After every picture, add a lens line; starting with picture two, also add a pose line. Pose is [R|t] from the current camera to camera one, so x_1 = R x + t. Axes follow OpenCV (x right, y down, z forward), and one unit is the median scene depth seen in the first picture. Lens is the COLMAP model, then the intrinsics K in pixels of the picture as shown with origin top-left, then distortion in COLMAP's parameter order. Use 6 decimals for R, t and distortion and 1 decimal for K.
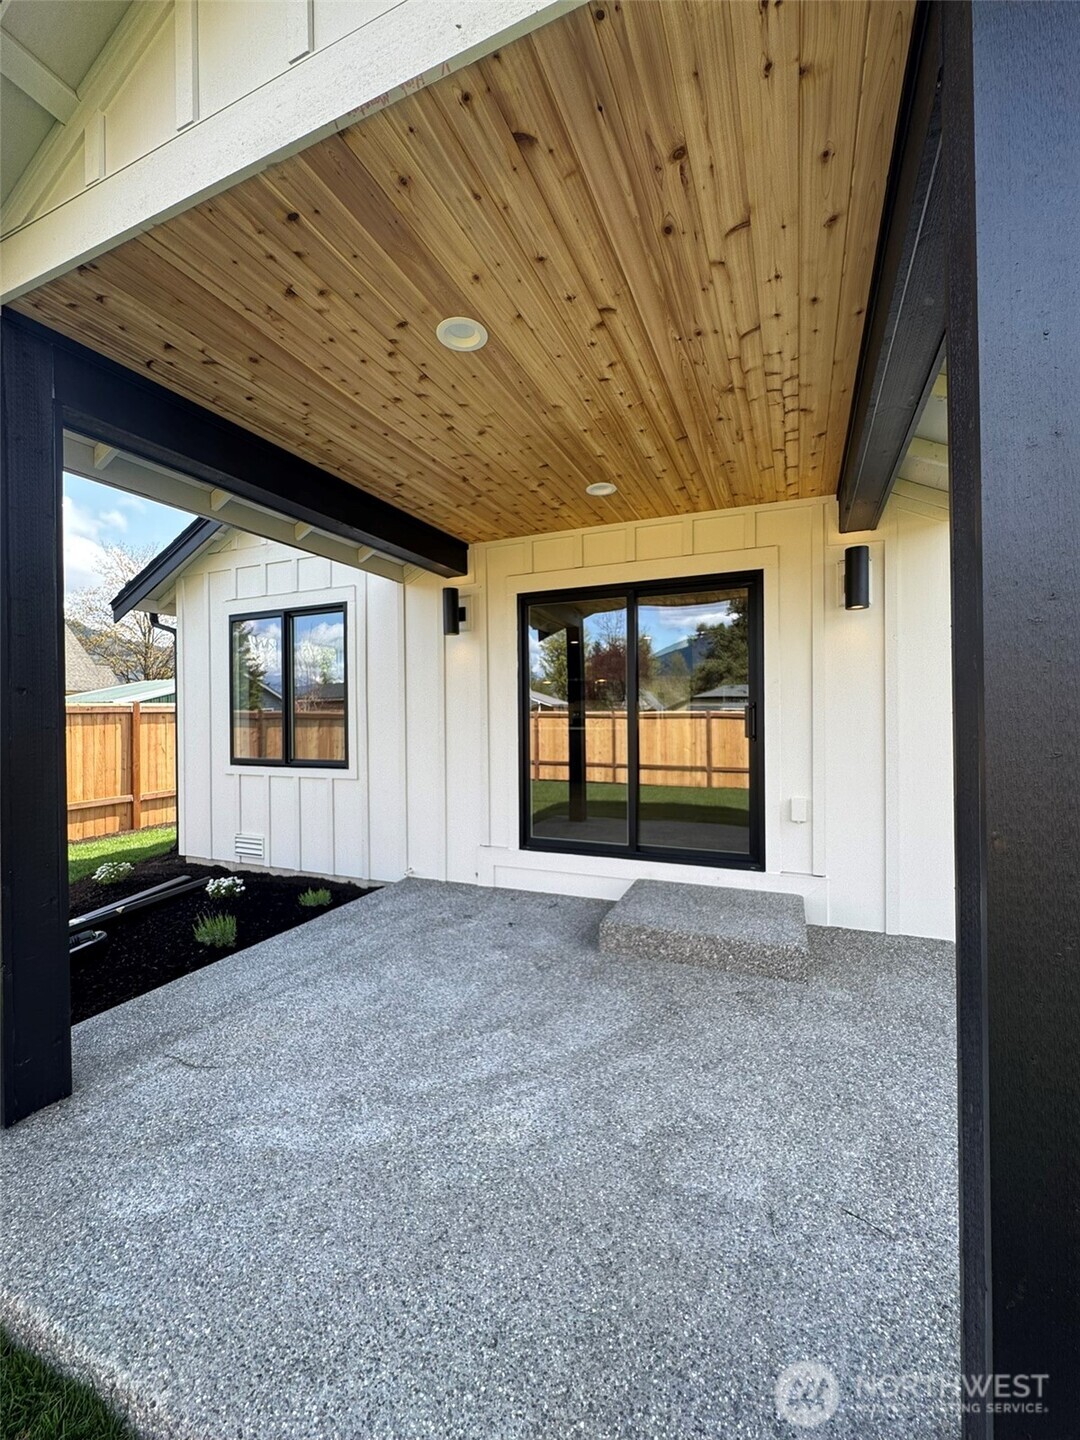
lens RADIAL K [[581.0, 0, 540.0], [0, 581.0, 720.0], [0, 0, 1]] dist [-0.003039, 0.000384]
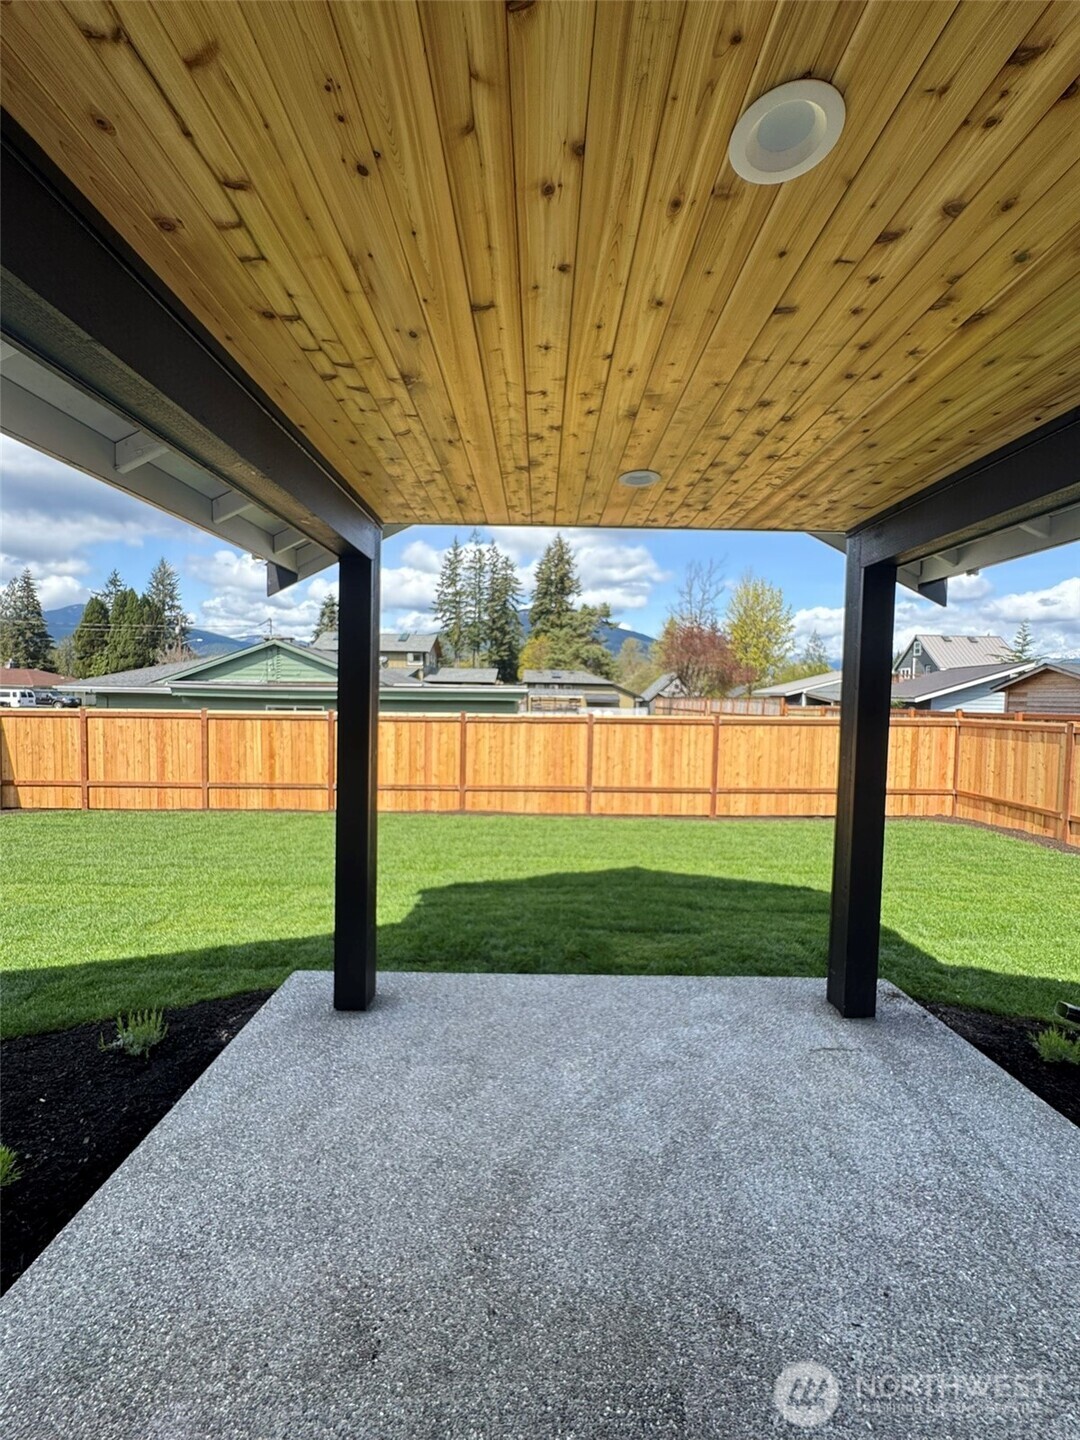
lens RADIAL K [[581.0, 0, 540.0], [0, 581.0, 720.0], [0, 0, 1]] dist [-0.003039, 0.000384]
pose [[-0.913448, 0.009966, -0.406834, 0.448275], [-0.012300, 0.998567, 0.052078, -0.174880], [0.406770, 0.052575, -0.912016, 1.651770]]
